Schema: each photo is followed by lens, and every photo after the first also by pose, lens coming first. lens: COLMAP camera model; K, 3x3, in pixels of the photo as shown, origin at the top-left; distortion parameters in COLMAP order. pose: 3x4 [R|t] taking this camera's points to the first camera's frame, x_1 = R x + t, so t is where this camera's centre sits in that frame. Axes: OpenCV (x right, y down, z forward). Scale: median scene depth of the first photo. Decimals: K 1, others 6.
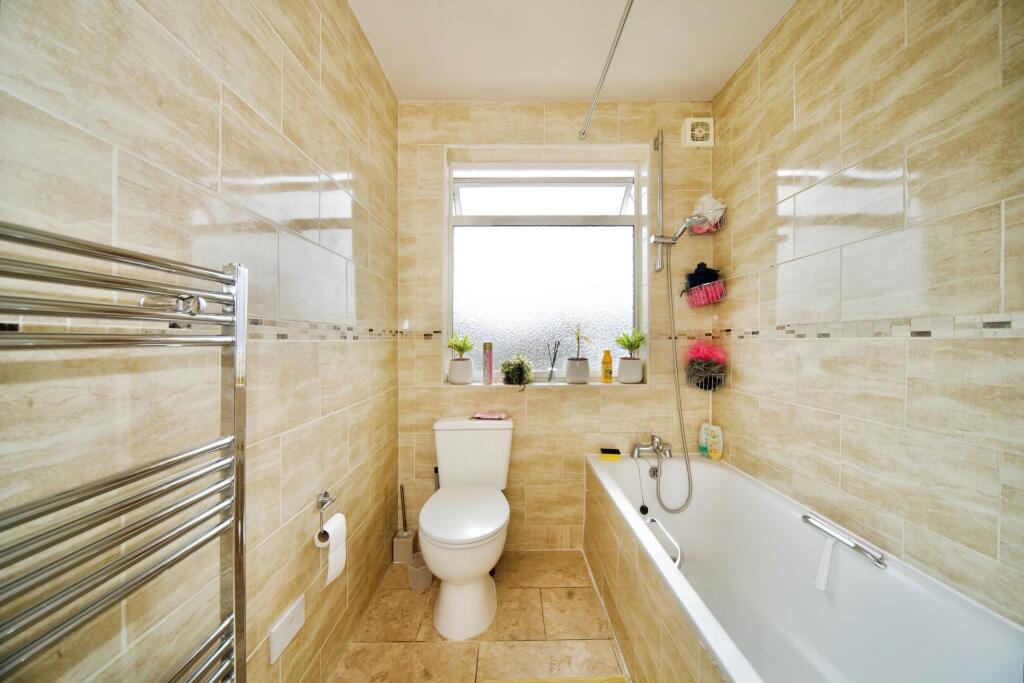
lens RADIAL K [[367.2, 0, 511.2], [0, 367.2, 346.1], [0, 0, 1]] dist [-0.012429, 0.000083]
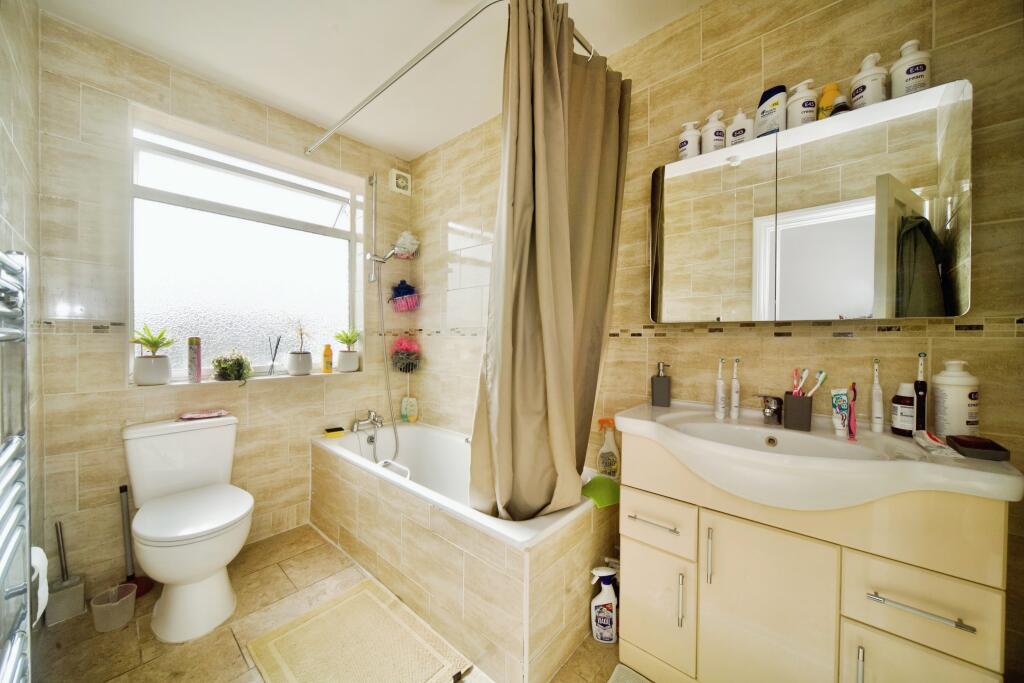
lens RADIAL K [[367.2, 0, 511.2], [0, 367.2, 346.1], [0, 0, 1]] dist [-0.012429, 0.000083]
pose [[0.665307, -0.010677, 0.746494, -0.228697], [0.000131, 0.999899, 0.014184, 0.000112], [-0.746570, -0.009338, 0.665241, -0.208001]]
